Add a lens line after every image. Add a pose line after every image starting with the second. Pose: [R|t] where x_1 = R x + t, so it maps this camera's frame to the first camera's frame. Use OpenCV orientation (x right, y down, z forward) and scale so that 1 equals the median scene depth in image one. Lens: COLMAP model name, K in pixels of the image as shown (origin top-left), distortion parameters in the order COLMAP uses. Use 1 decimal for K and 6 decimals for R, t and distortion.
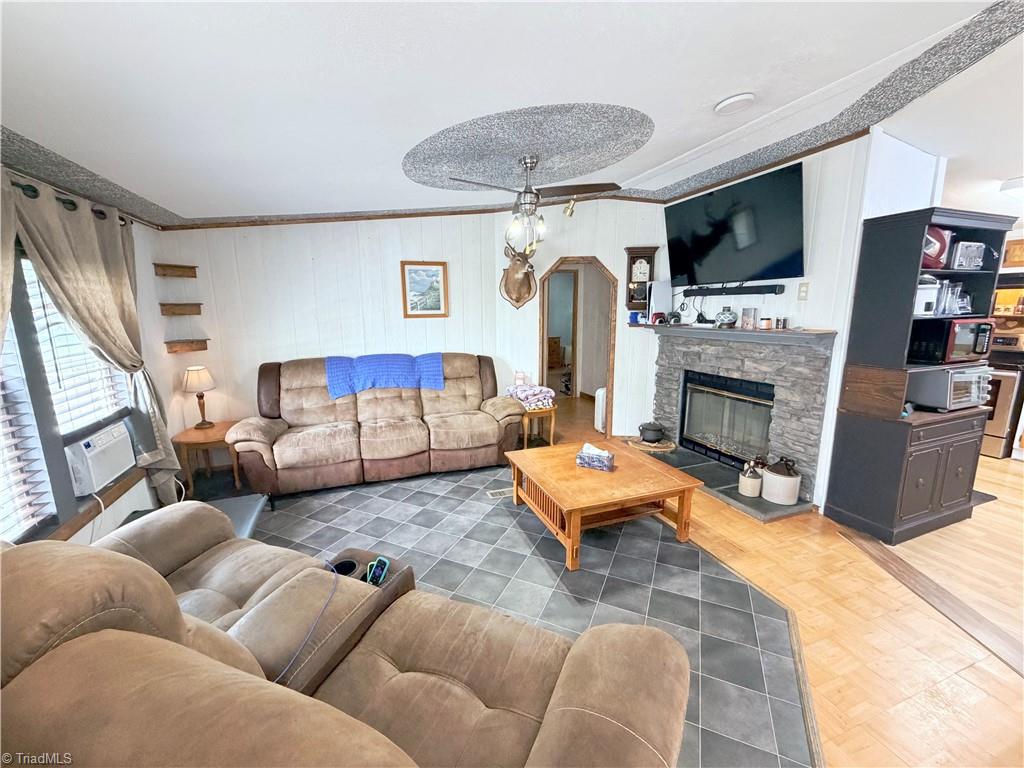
lens RADIAL K [[410.2, 0, 510.6], [0, 410.2, 384.6], [0, 0, 1]] dist [0.000029, -0.000214]
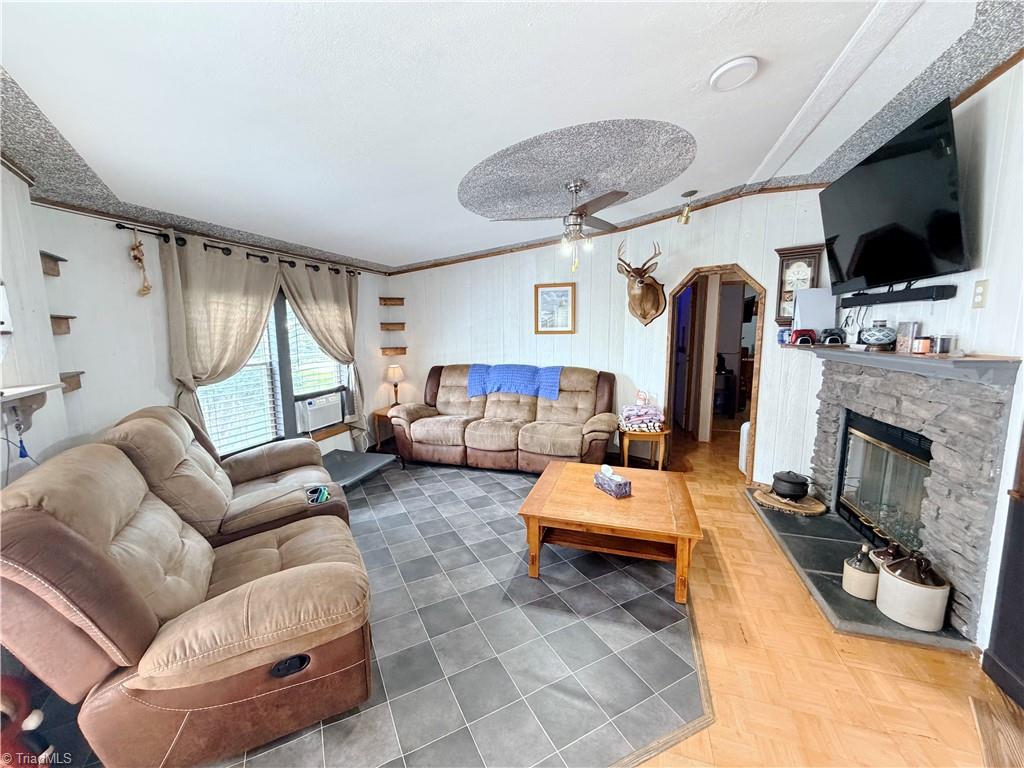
lens RADIAL K [[410.2, 0, 510.1], [0, 410.2, 384.9], [0, 0, 1]] dist [0.000029, -0.000214]
pose [[0.791463, 0.082500, -0.605623, 0.456371], [-0.109790, 0.993922, -0.008084, -0.006533], [0.601275, 0.072890, 0.795710, 0.076947]]
